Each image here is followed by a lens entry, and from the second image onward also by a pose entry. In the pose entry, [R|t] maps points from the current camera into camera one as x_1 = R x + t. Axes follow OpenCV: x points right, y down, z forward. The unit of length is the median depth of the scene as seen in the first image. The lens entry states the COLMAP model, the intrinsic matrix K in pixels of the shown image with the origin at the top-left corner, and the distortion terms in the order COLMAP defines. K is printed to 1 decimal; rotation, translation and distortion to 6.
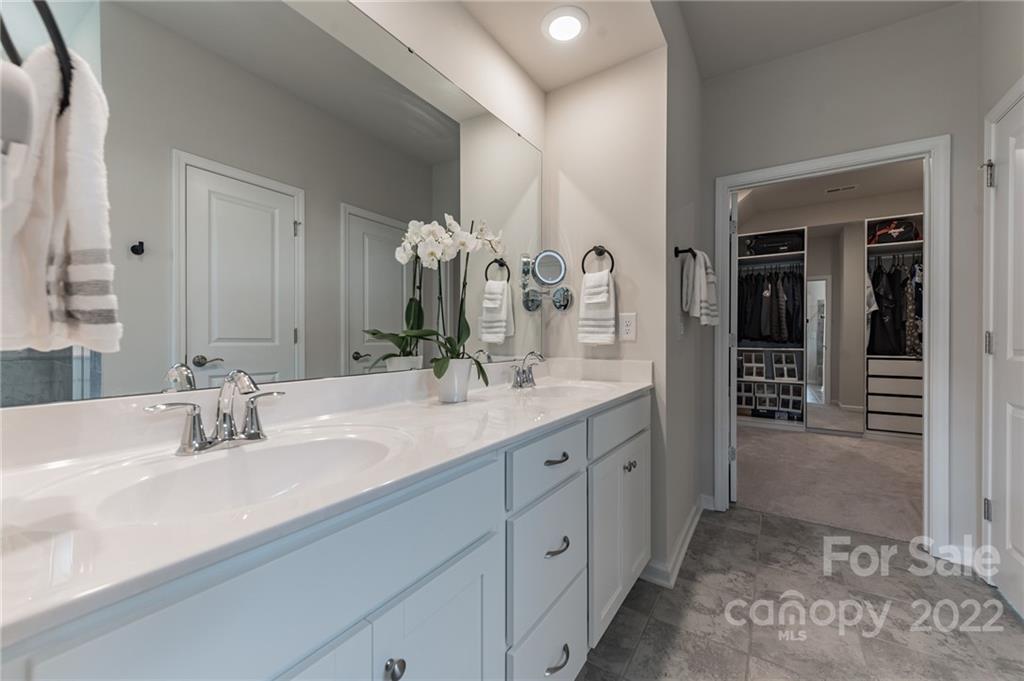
lens RADIAL K [[407.3, 0, 513.1], [0, 407.3, 338.7], [0, 0, 1]] dist [0.008649, -0.001434]
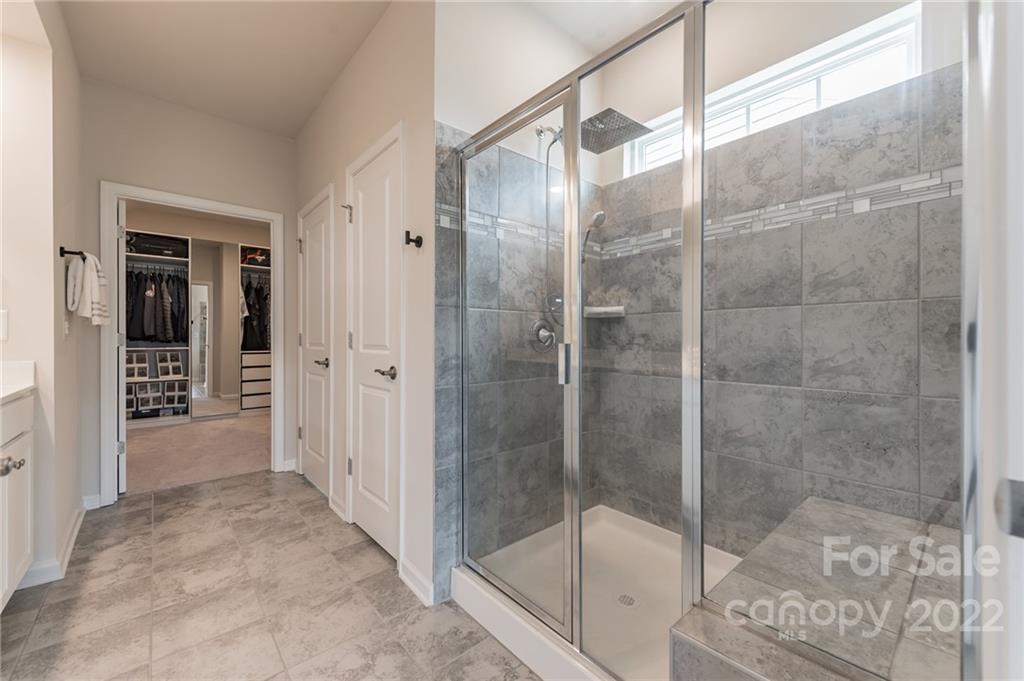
lens RADIAL K [[407.3, 0, 514.4], [0, 407.3, 338.5], [0, 0, 1]] dist [0.008649, -0.001434]
pose [[0.271165, -0.001734, 0.962531, -0.117927], [0.002294, 0.999997, 0.001155, 0.001158], [-0.962530, 0.001894, 0.271168, -0.150347]]
